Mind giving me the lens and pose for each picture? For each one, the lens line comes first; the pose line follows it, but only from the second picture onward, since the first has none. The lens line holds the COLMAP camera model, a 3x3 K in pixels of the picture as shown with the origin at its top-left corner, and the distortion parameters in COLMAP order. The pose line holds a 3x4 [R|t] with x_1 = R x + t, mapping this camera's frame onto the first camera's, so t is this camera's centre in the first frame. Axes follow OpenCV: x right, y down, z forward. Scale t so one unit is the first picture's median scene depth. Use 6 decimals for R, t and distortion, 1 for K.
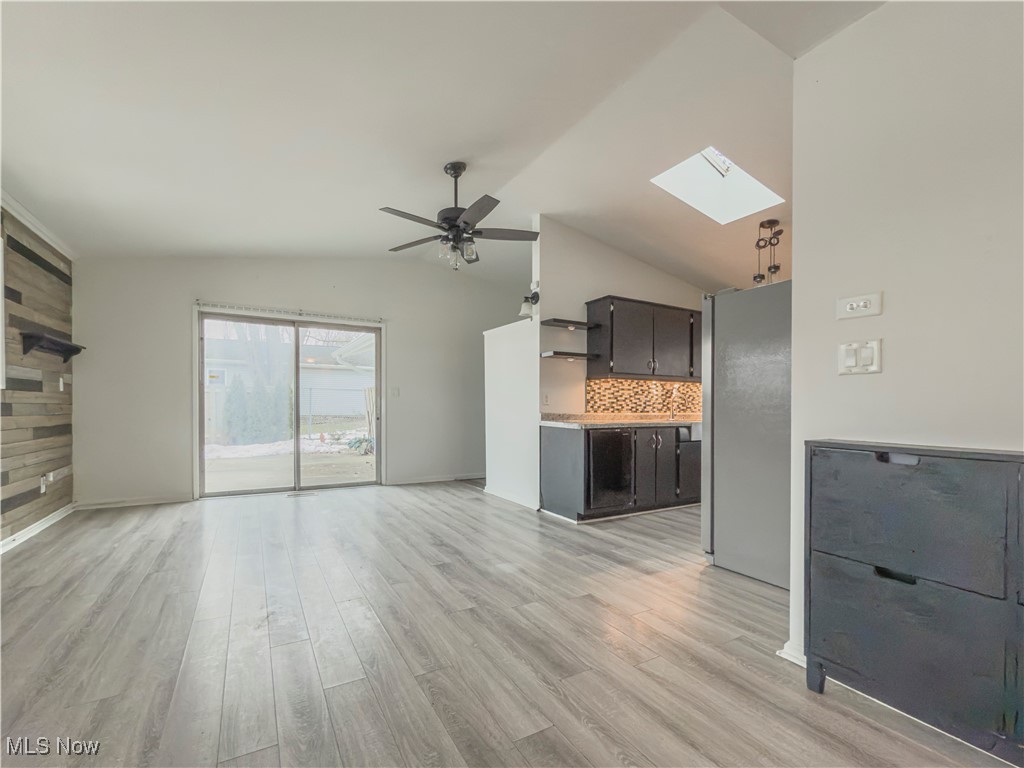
lens RADIAL K [[421.5, 0, 474.1], [0, 421.5, 409.1], [0, 0, 1]] dist [-0.000508, -0.000039]
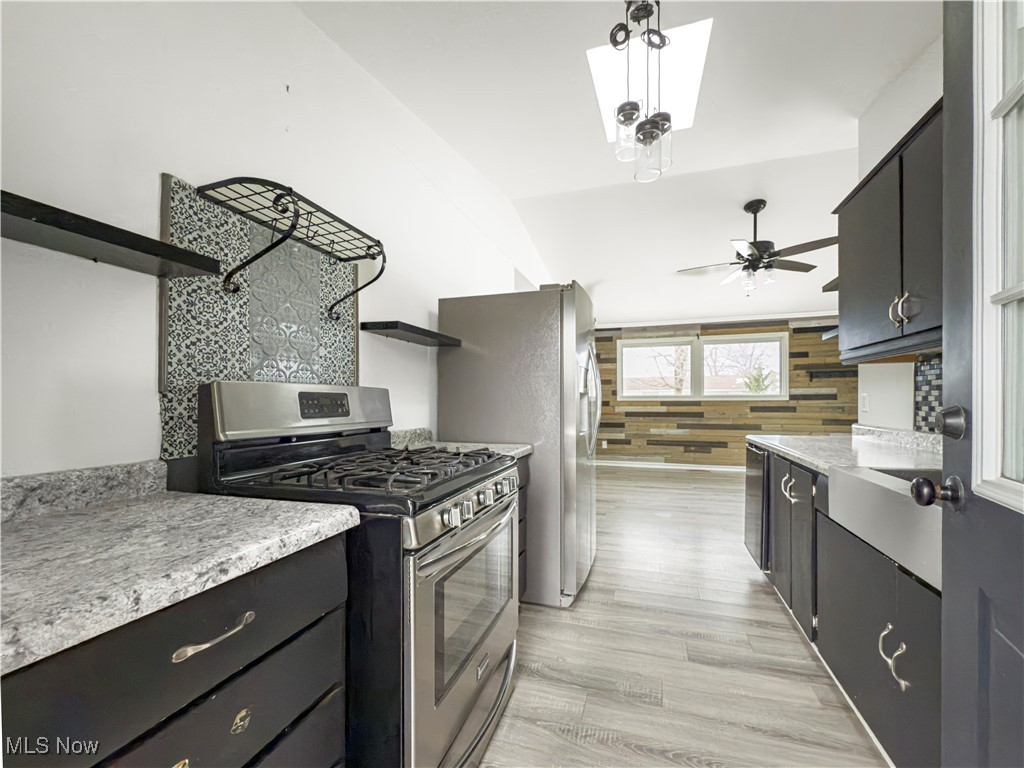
lens RADIAL K [[415.4, 0, 492.2], [0, 415.4, 403.0], [0, 0, 1]] dist [0.000372, -0.000005]
pose [[-0.754762, -0.000137, -0.655999, 1.110640], [-0.003227, 0.999989, 0.003503, -0.026129], [0.655991, 0.004761, -0.754754, 1.226270]]
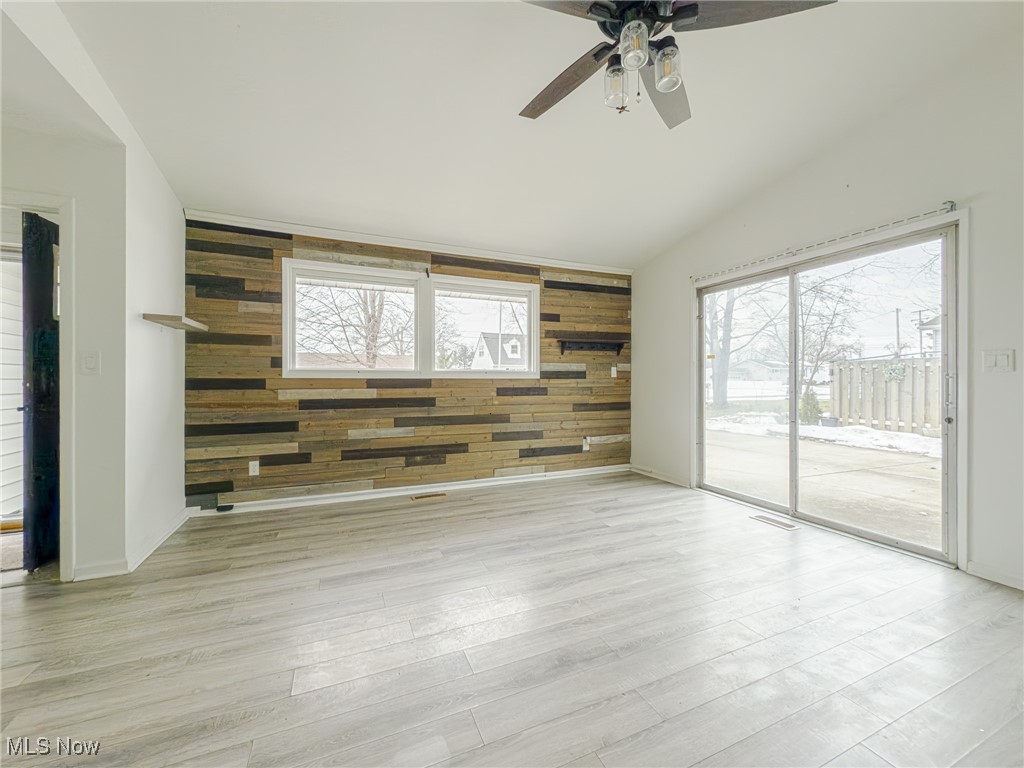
lens RADIAL K [[419.2, 0, 508.2], [0, 419.2, 380.6], [0, 0, 1]] dist [0.000254, -0.000125]
pose [[-0.064127, -0.006909, -0.997918, 0.354756], [-0.003139, 0.999972, -0.006722, -0.021681], [0.997937, 0.002701, -0.064147, 0.743288]]
